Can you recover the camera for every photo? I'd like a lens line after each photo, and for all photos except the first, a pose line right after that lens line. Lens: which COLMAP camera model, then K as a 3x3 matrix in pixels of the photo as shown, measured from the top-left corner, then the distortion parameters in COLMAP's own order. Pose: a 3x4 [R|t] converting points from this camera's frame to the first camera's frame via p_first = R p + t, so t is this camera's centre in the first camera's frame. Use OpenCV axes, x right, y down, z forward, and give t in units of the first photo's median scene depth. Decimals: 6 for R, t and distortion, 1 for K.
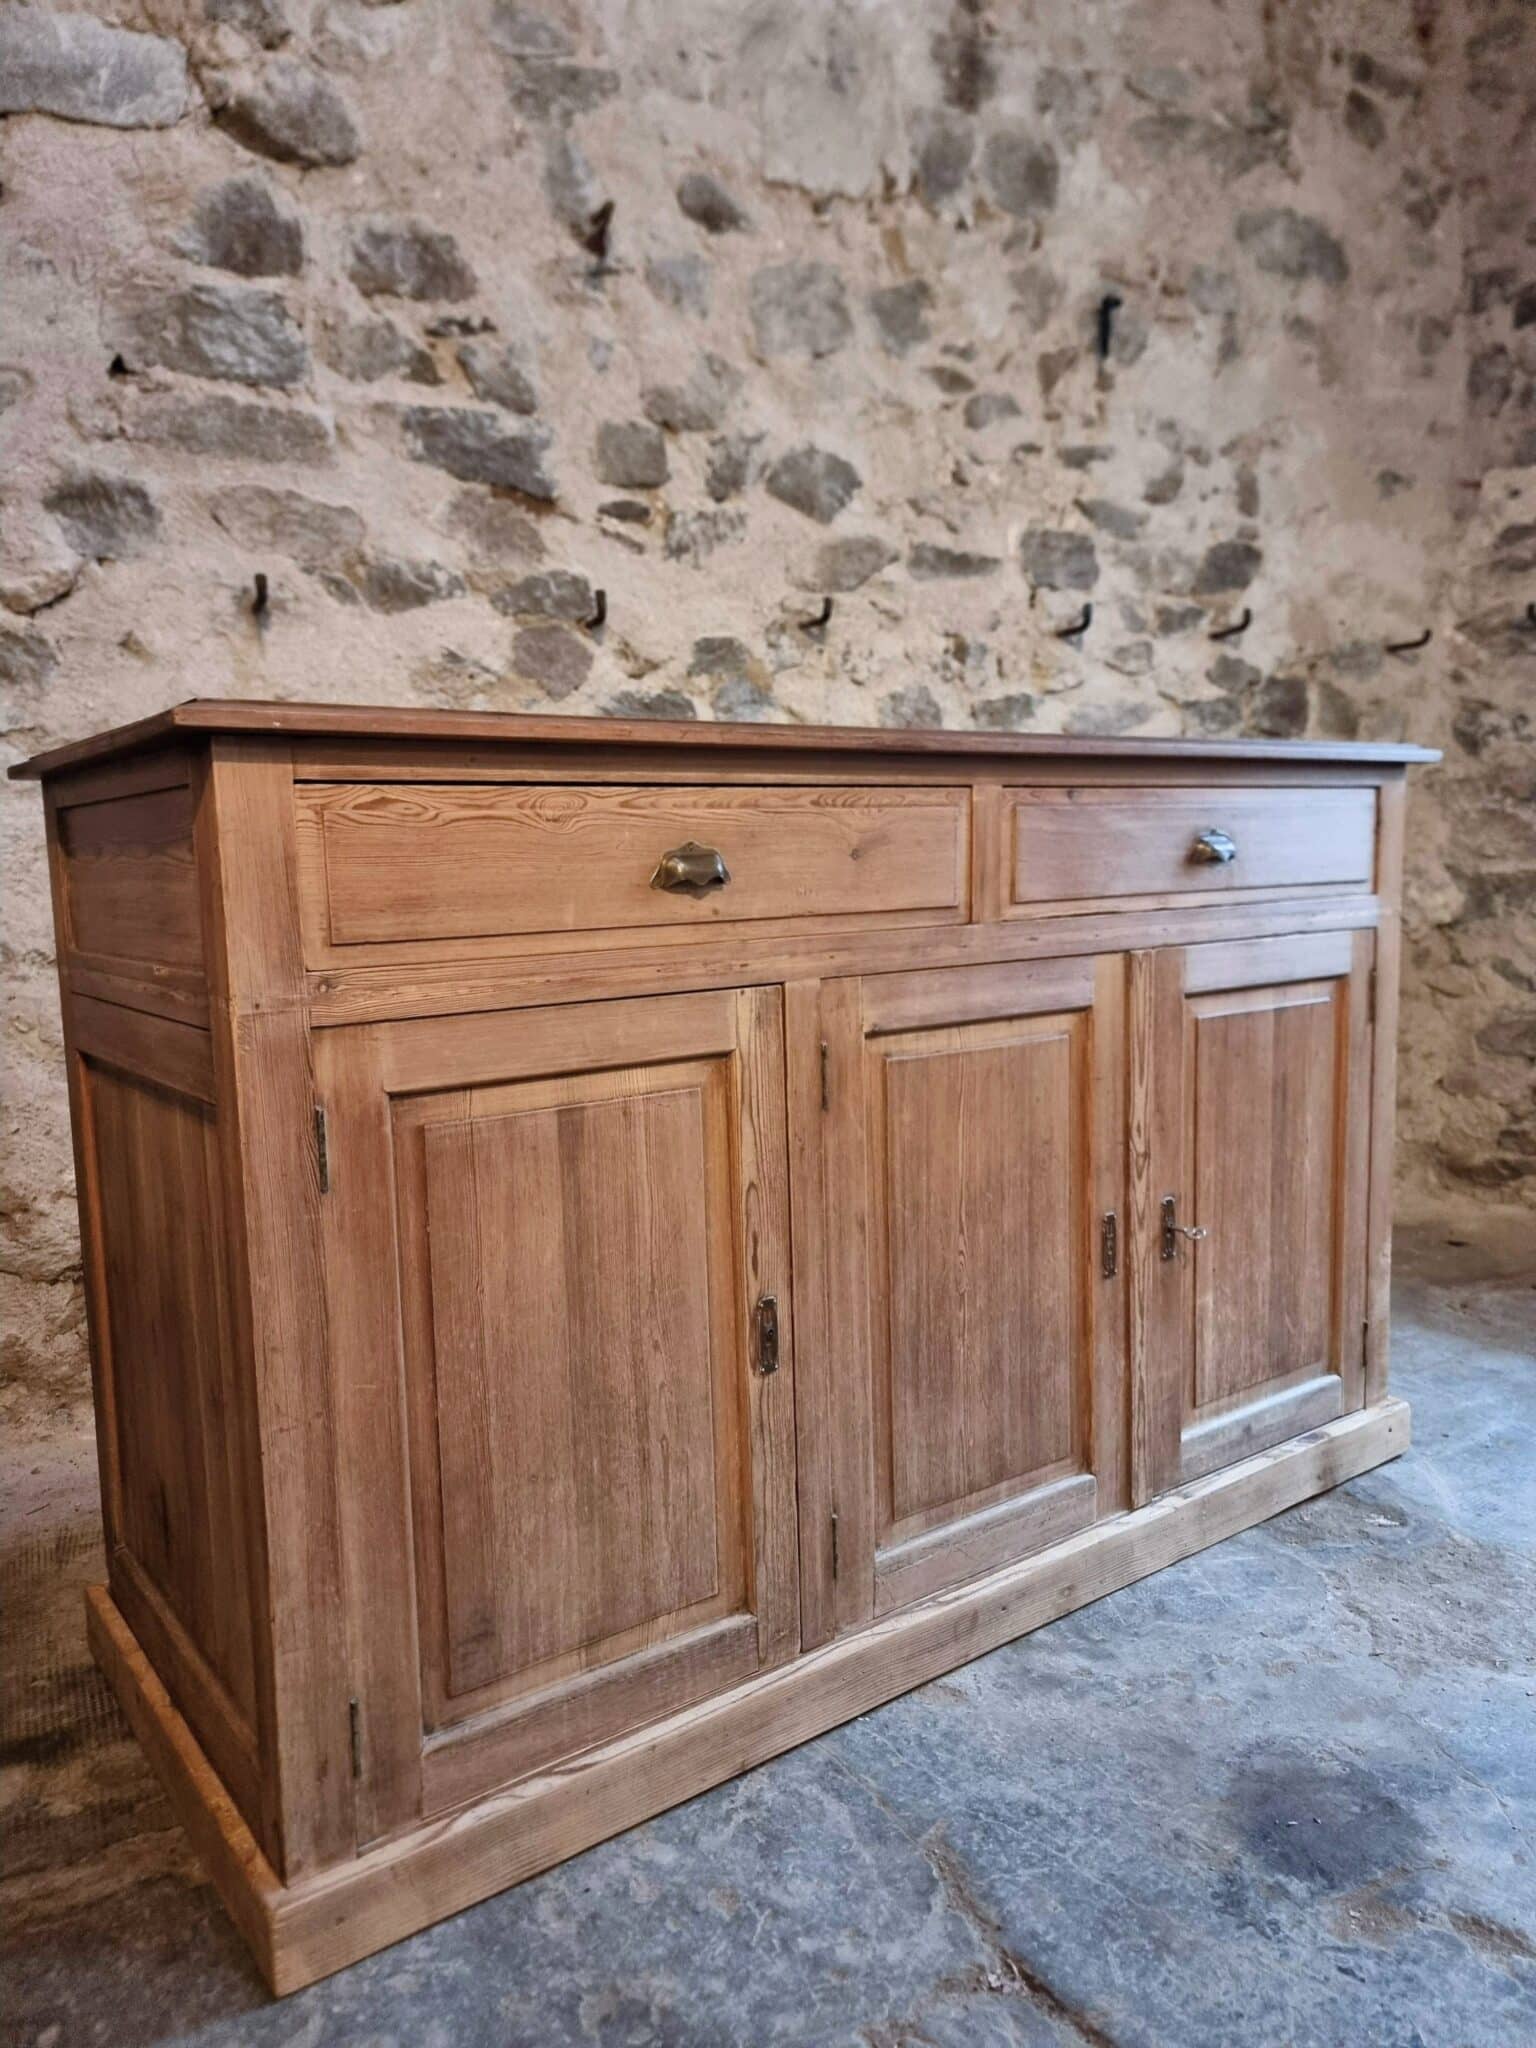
lens RADIAL K [[1438.2, 0, 736.3], [0, 1438.2, 1033.2], [0, 0, 1]] dist [0.059488, -0.058737]
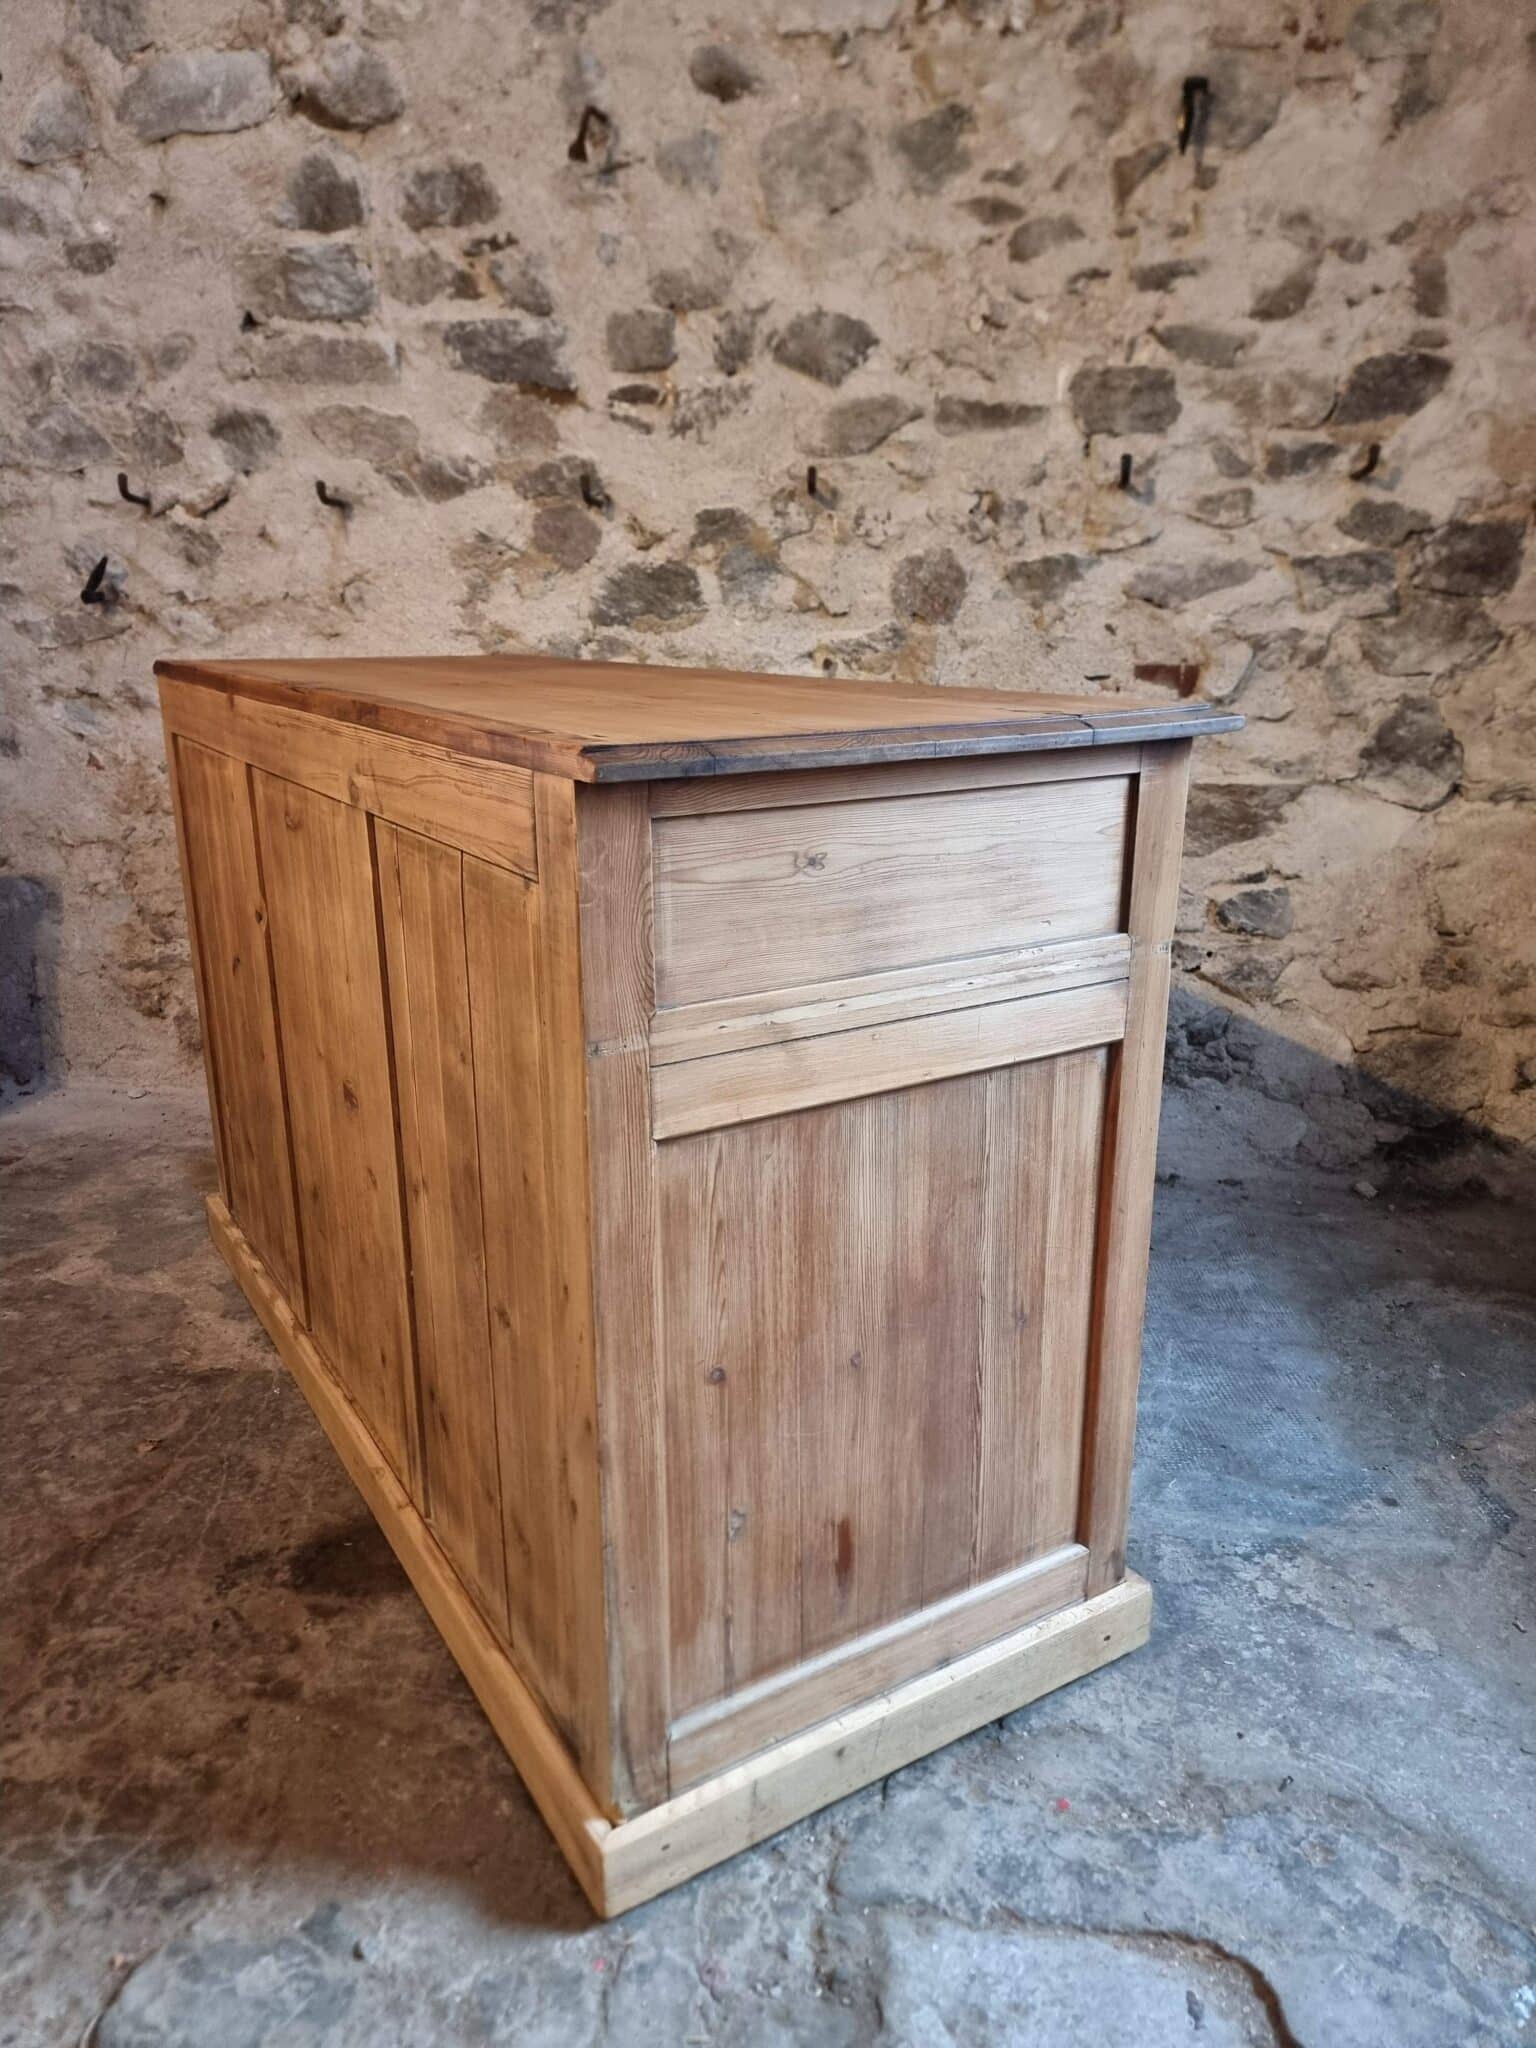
lens RADIAL K [[1430.4, 0, 748.9], [0, 1430.4, 1029.8], [0, 0, 1]] dist [0.065021, -0.061465]
pose [[0.804993, 0.197097, -0.559588, 0.722978], [-0.099006, 0.974606, 0.200849, -0.120148], [0.584965, -0.106280, 0.804065, 0.112112]]
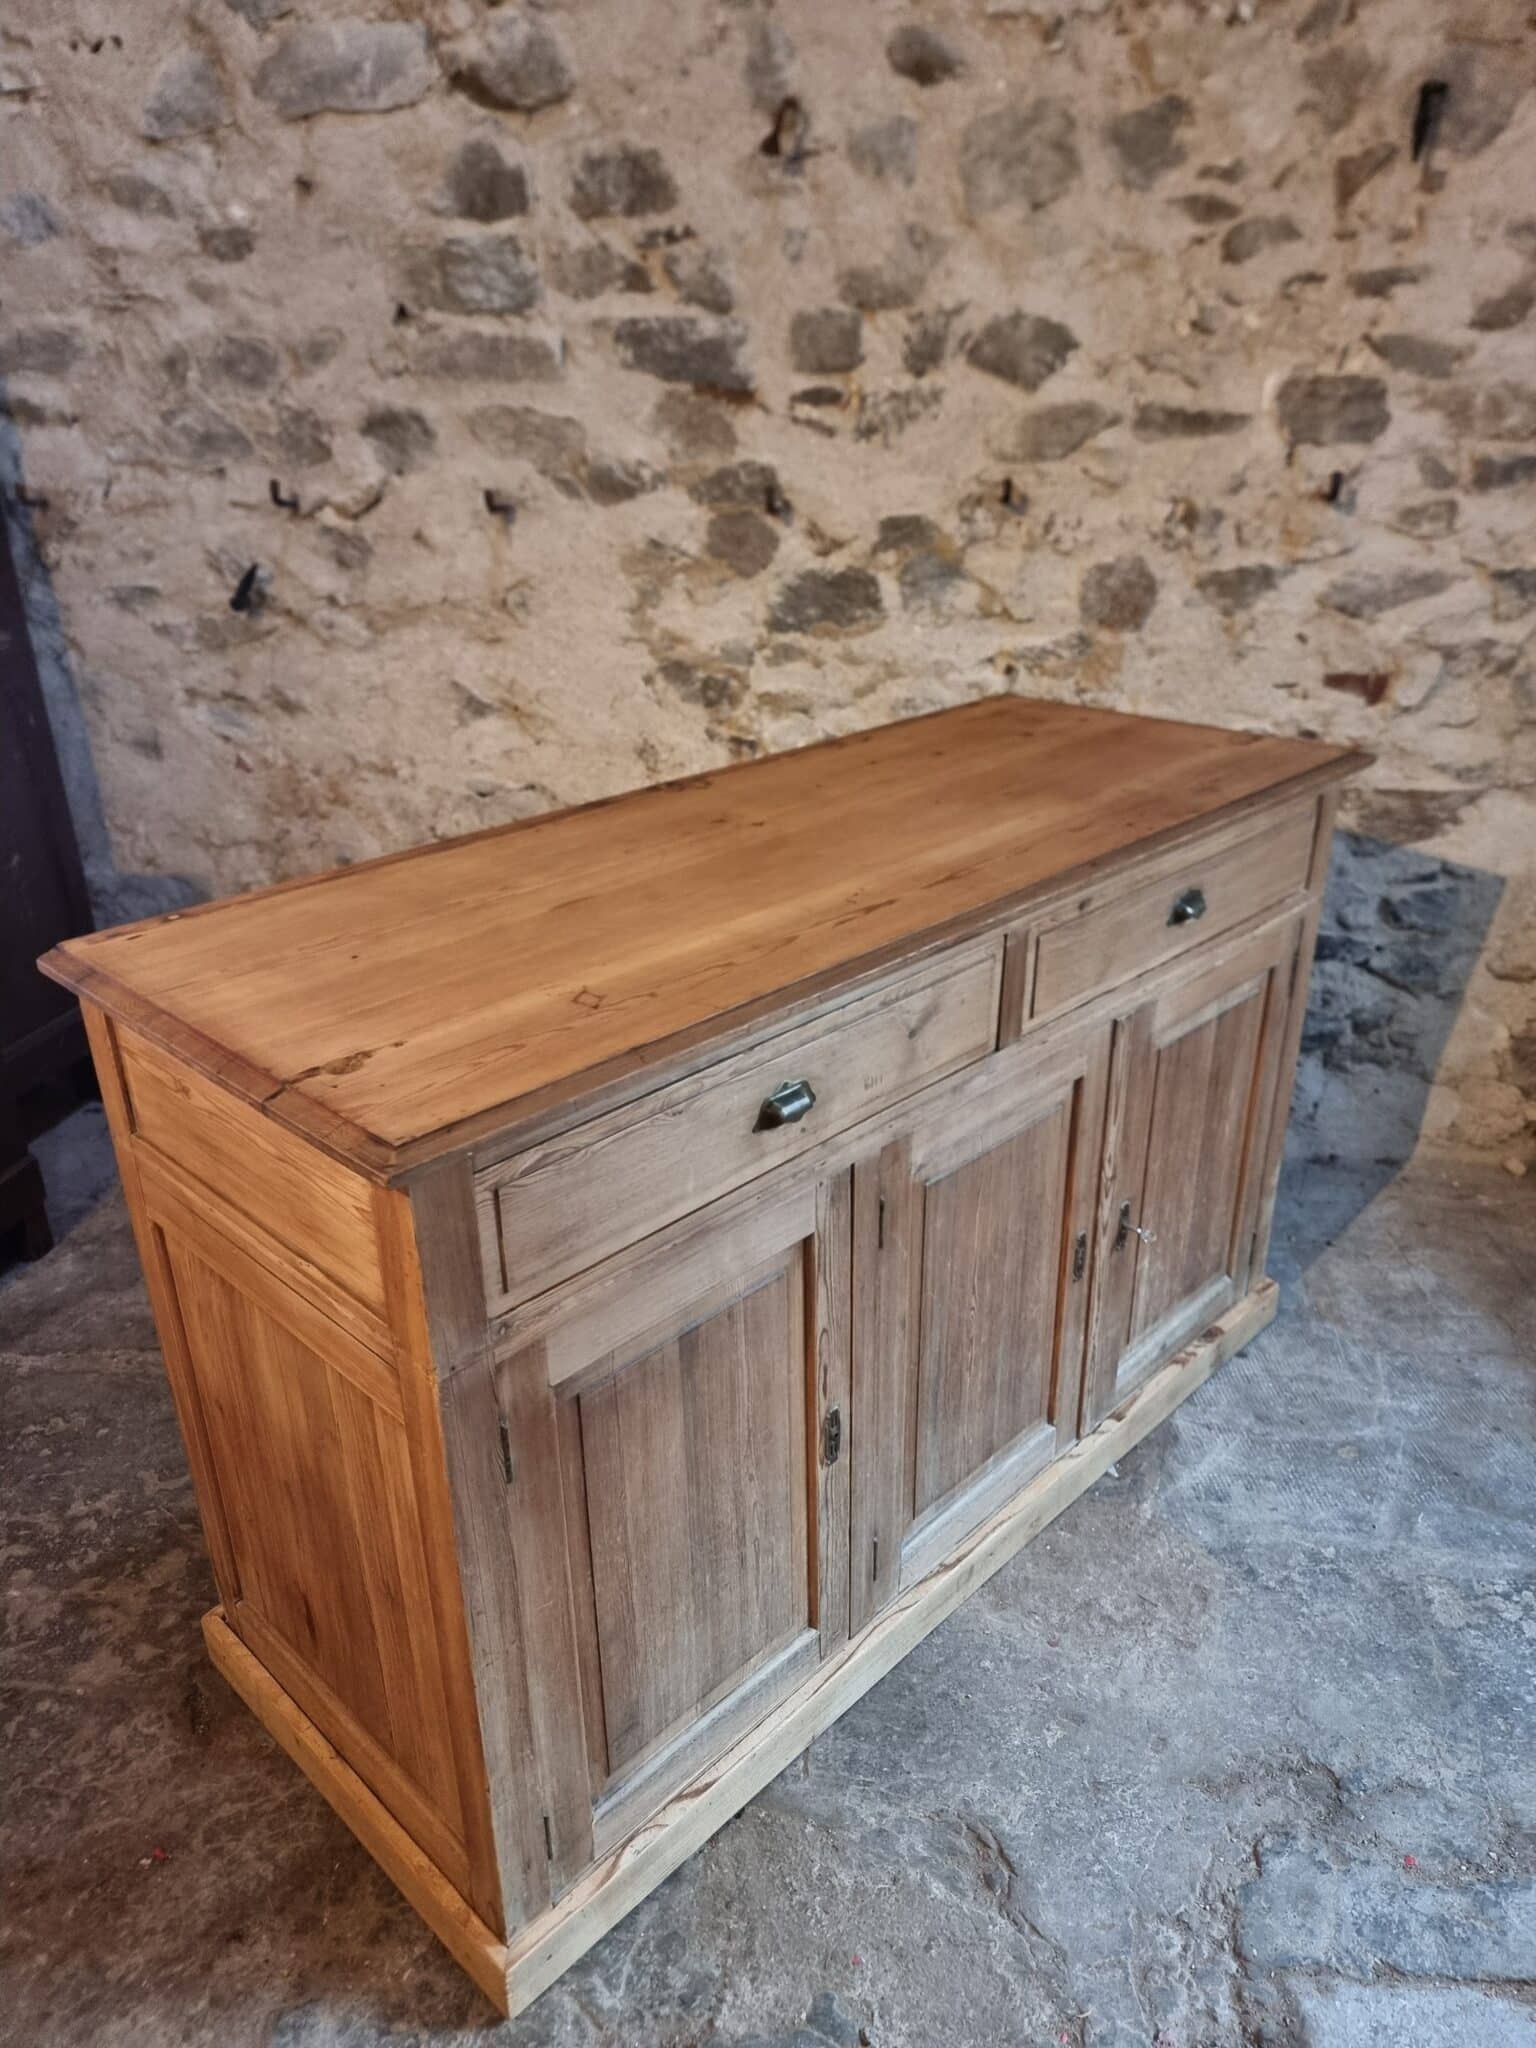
lens RADIAL K [[1439.2, 0, 758.9], [0, 1439.2, 1044.8], [0, 0, 1]] dist [0.052906, -0.052383]
pose [[0.831855, 0.249440, -0.495779, 0.550101], [-0.079119, 0.937482, 0.338920, -0.277249], [0.549324, -0.242707, 0.799585, 0.001060]]
